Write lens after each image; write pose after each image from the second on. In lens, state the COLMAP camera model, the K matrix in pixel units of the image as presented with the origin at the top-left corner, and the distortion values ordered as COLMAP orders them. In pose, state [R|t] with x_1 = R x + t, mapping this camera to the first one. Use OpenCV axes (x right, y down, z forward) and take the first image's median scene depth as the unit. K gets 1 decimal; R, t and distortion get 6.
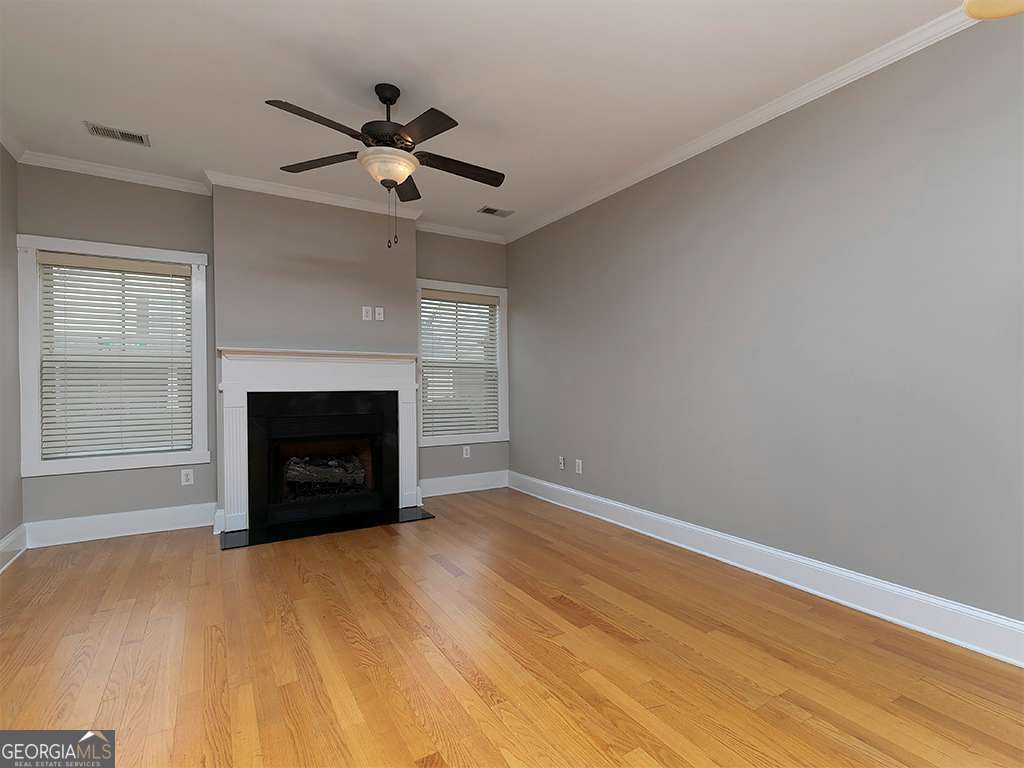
lens RADIAL K [[465.3, 0, 539.9], [0, 465.3, 383.7], [0, 0, 1]] dist [-0.000988, -0.000251]
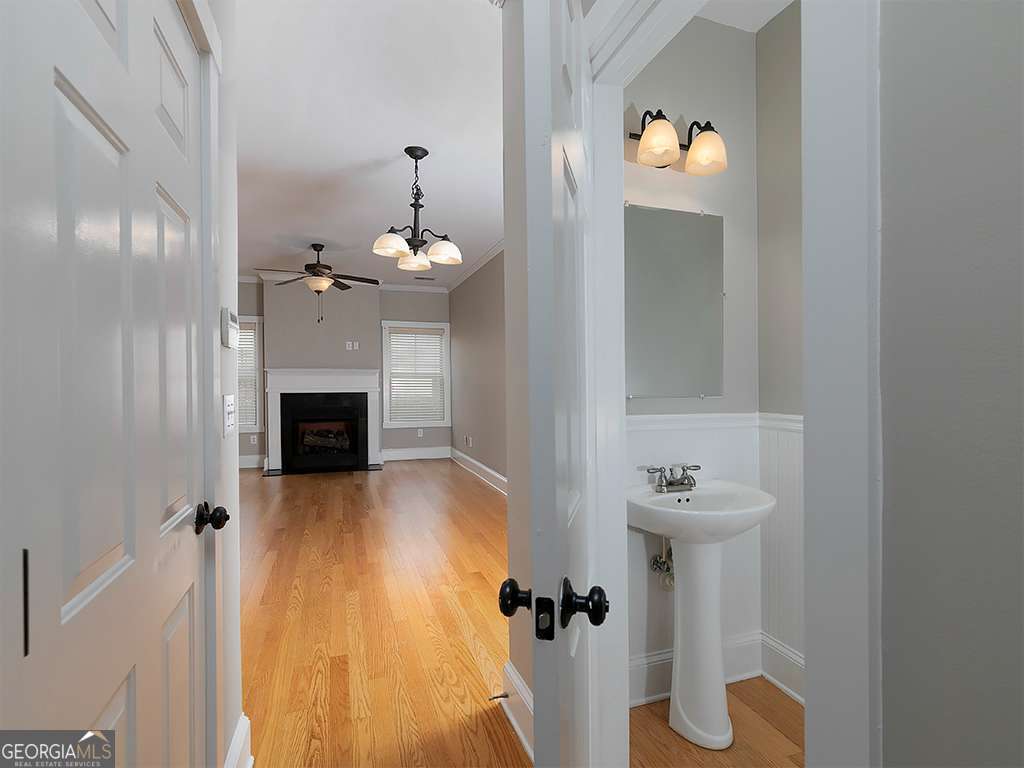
lens RADIAL K [[455.0, 0, 512.0], [0, 455.0, 384.0], [0, 0, 1]] dist [0.000207, 0.000023]
pose [[0.969829, 0.001576, -0.243783, 0.593470], [-0.001156, 0.999998, 0.001867, -0.018968], [0.243785, -0.001529, 0.969828, -0.434227]]
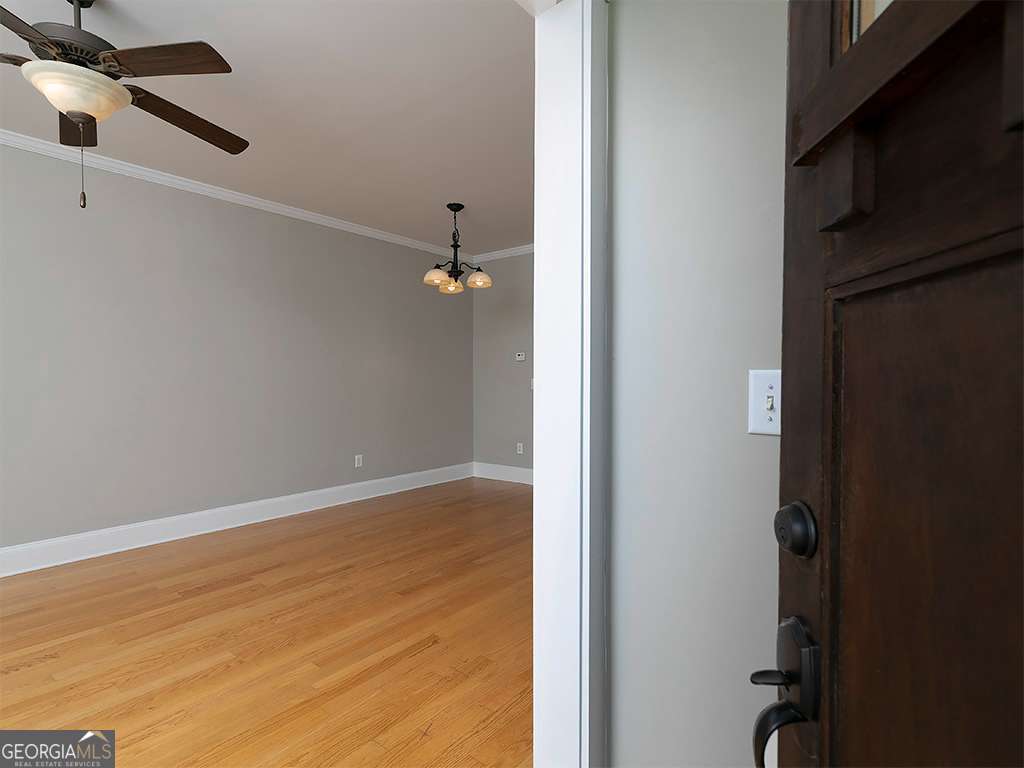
lens RADIAL K [[528.9, 0, 512.0], [0, 528.9, 384.0], [0, 0, 1]] dist [-0.001922, -0.000074]
pose [[-0.255364, -0.010425, 0.966789, -0.770582], [0.003338, 0.999926, 0.011664, -0.014695], [-0.966839, 0.006206, -0.255311, 0.346093]]
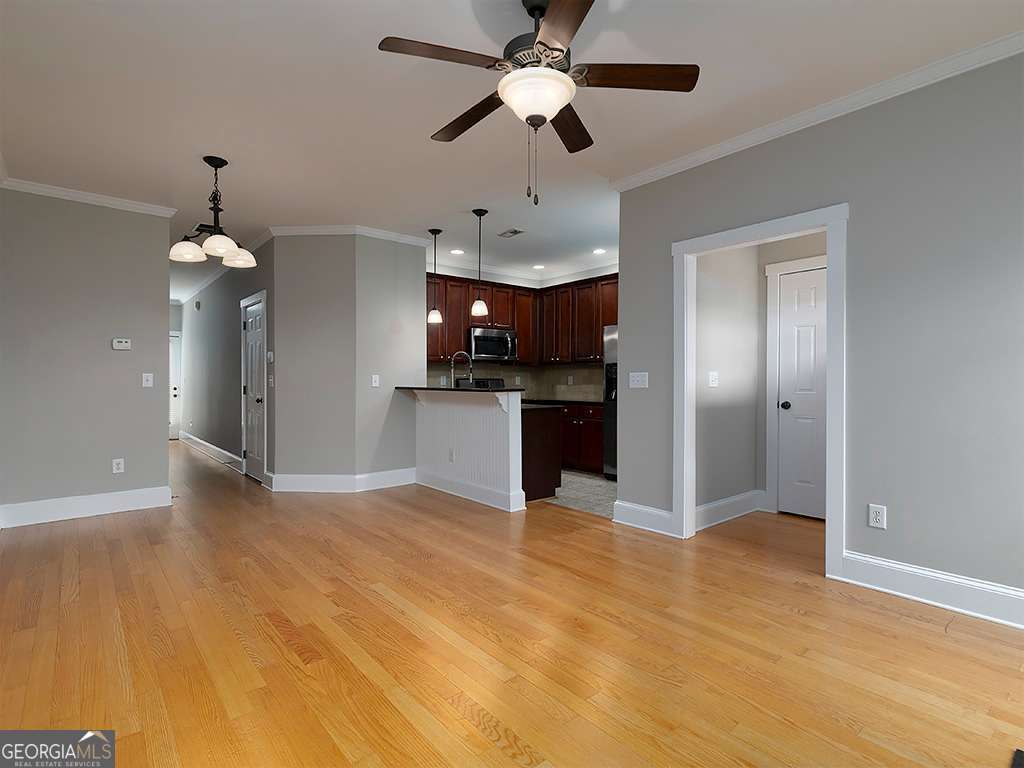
lens RADIAL K [[535.0, 0, 555.1], [0, 535.0, 382.9], [0, 0, 1]] dist [-0.000910, -0.000390]
pose [[-0.992234, 0.002401, -0.124360, -0.144956], [0.001209, 0.999953, 0.009659, -0.002396], [0.124378, 0.009434, -0.992190, 1.139910]]
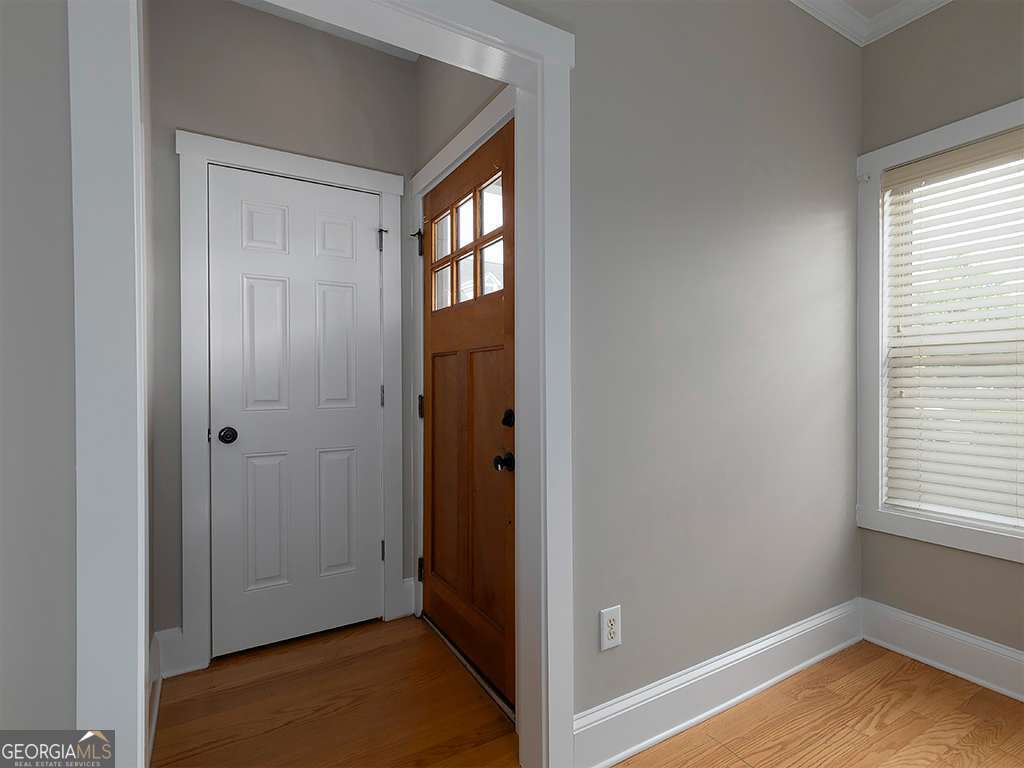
lens RADIAL K [[528.9, 0, 512.0], [0, 528.9, 384.0], [0, 0, 1]] dist [-0.001922, -0.000074]
pose [[-0.116636, 0.005328, -0.993160, -0.257140], [-0.004619, 0.999972, 0.005907, -0.000467], [0.993164, 0.005276, -0.116609, 0.482634]]
